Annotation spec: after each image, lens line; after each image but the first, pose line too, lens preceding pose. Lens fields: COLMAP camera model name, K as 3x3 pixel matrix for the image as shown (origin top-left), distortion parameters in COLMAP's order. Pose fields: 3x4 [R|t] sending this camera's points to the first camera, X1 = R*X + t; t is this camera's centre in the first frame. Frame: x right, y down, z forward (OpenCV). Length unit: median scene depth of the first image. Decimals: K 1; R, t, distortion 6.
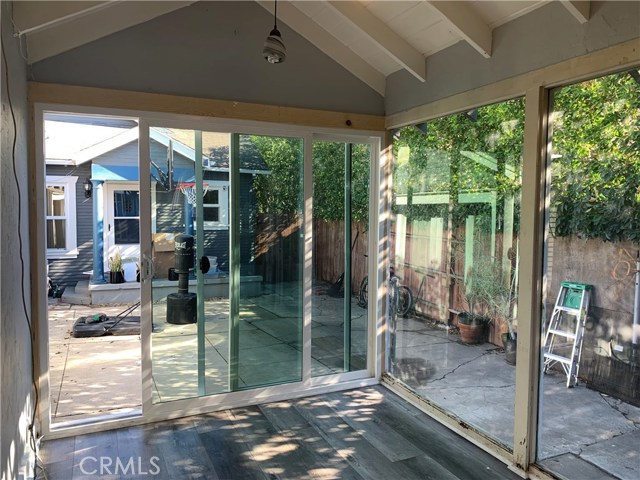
lens RADIAL K [[489.3, 0, 325.7], [0, 489.3, 239.2], [0, 0, 1]] dist [0.034864, -0.034130]
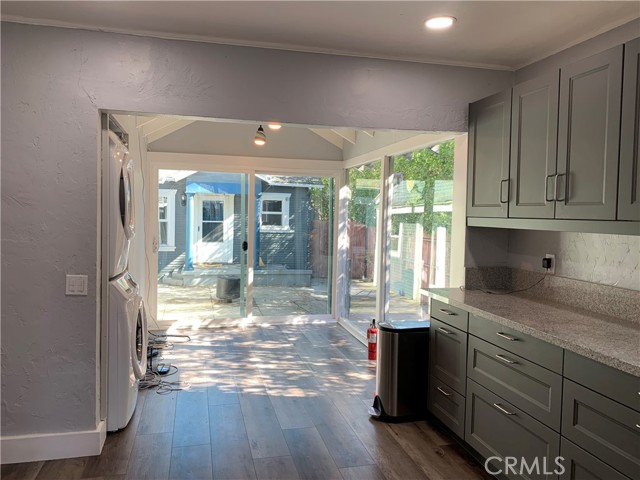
lens RADIAL K [[489.3, 0, 317.8], [0, 489.3, 240.3], [0, 0, 1]] dist [0.034864, -0.034130]
pose [[0.981257, 0.020016, -0.191660, 0.123181], [-0.022267, 0.999706, -0.009596, 0.011978], [0.191412, 0.013683, 0.981414, -0.217927]]
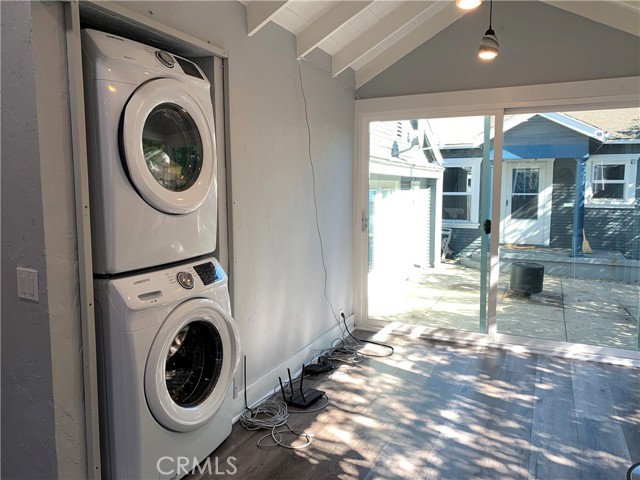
lens RADIAL K [[489.3, 0, 319.8], [0, 489.3, 240.6], [0, 0, 1]] dist [0.034864, -0.034130]
pose [[0.644333, 0.073205, -0.761233, 0.137734], [-0.039012, 0.997258, 0.062882, 0.007050], [0.763749, -0.010819, 0.645422, -0.023832]]
